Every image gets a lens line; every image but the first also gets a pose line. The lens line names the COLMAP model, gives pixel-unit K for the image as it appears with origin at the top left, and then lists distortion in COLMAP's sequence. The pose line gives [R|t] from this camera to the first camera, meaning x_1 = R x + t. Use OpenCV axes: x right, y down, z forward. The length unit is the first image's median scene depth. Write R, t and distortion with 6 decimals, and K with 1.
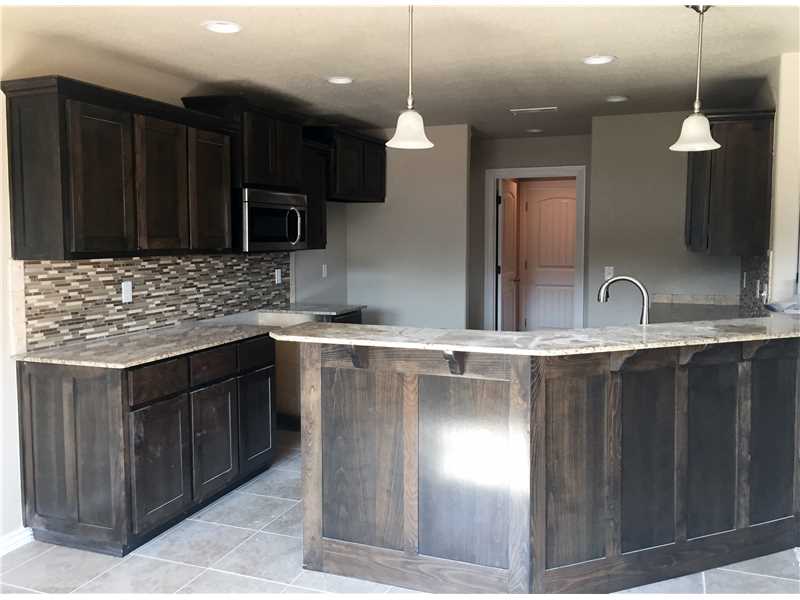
lens RADIAL K [[685.6, 0, 400.6], [0, 685.6, 284.1], [0, 0, 1]] dist [0.019017, -0.000849]
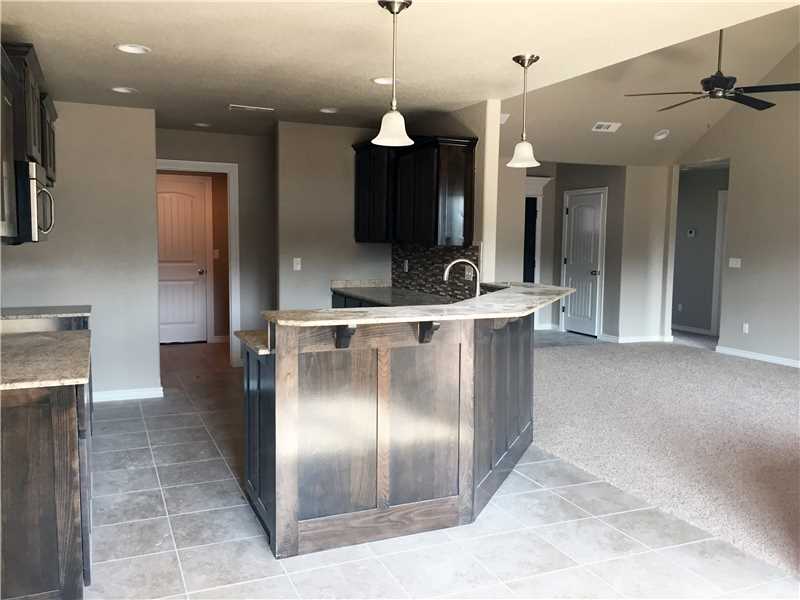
lens RADIAL K [[683.7, 0, 400.0], [0, 683.7, 300.0], [0, 0, 1]] dist [0.018674, -0.013132]
pose [[0.708948, -0.055603, 0.703065, -0.546282], [0.038168, 0.998451, 0.040478, 0.006071], [-0.704227, -0.001862, 0.709973, 0.138973]]
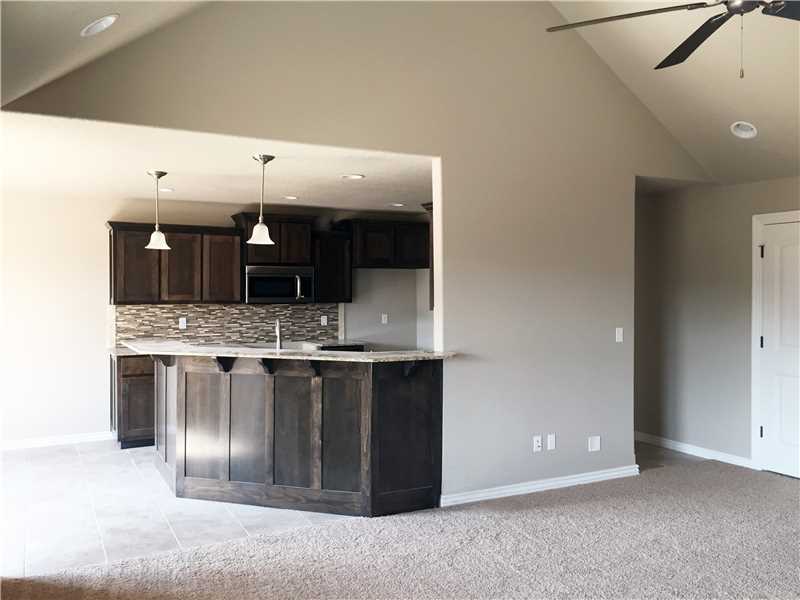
lens RADIAL K [[683.7, 0, 400.0], [0, 683.7, 300.0], [0, 0, 1]] dist [0.018674, -0.013132]
pose [[0.752698, 0.009511, -0.658297, 1.309526], [-0.048008, 0.998027, -0.040472, -0.004929], [0.656613, 0.062067, 0.751669, -0.020811]]
